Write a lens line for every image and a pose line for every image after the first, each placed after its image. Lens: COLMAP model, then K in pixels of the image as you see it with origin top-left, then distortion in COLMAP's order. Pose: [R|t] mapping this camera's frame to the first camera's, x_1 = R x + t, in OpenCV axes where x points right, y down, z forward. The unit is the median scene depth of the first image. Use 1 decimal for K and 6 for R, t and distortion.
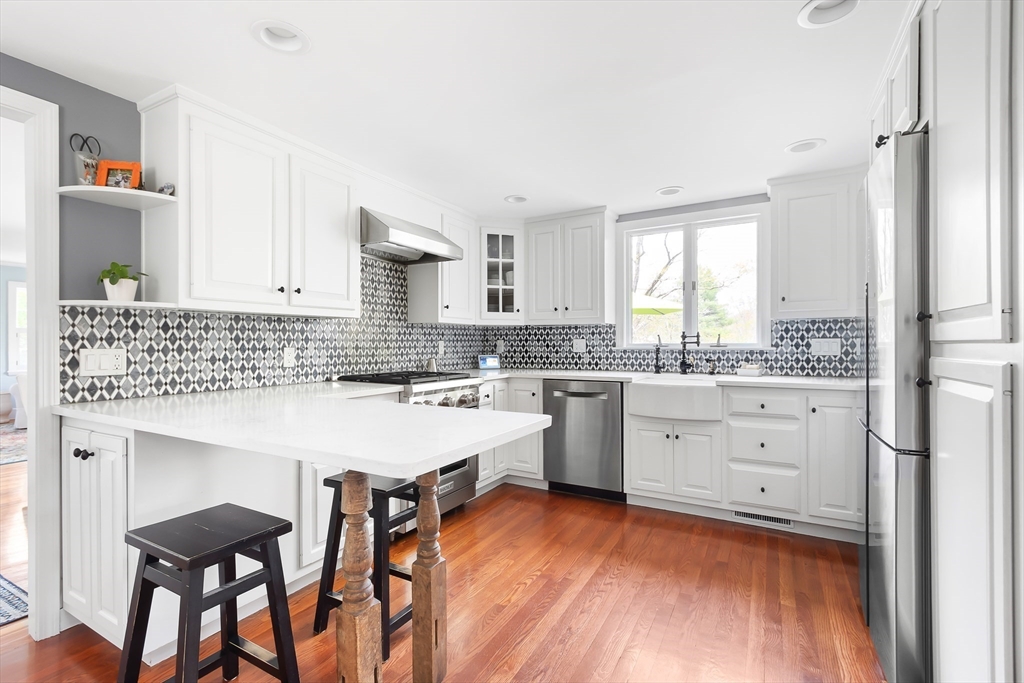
lens RADIAL K [[465.3, 0, 510.9], [0, 465.3, 344.4], [0, 0, 1]] dist [0.003592, -0.000489]
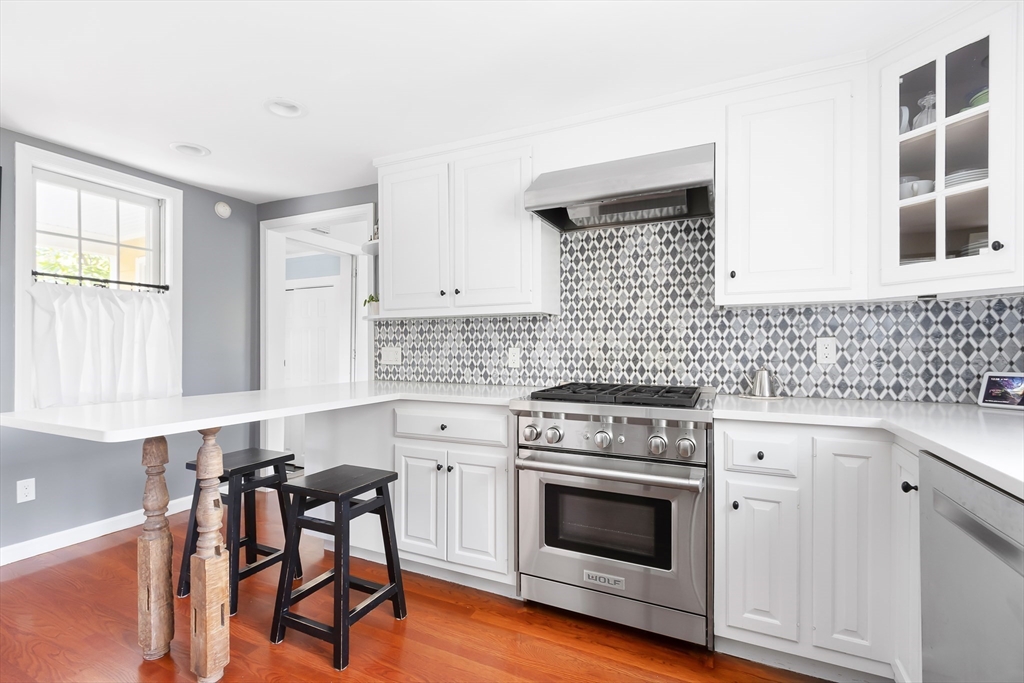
lens RADIAL K [[465.3, 0, 509.0], [0, 465.3, 343.0], [0, 0, 1]] dist [0.003592, -0.000489]
pose [[0.065296, 0.002213, -0.997863, 0.527433], [0.001898, 0.999995, 0.002342, -0.005871], [0.997864, -0.002047, 0.065292, 0.983317]]
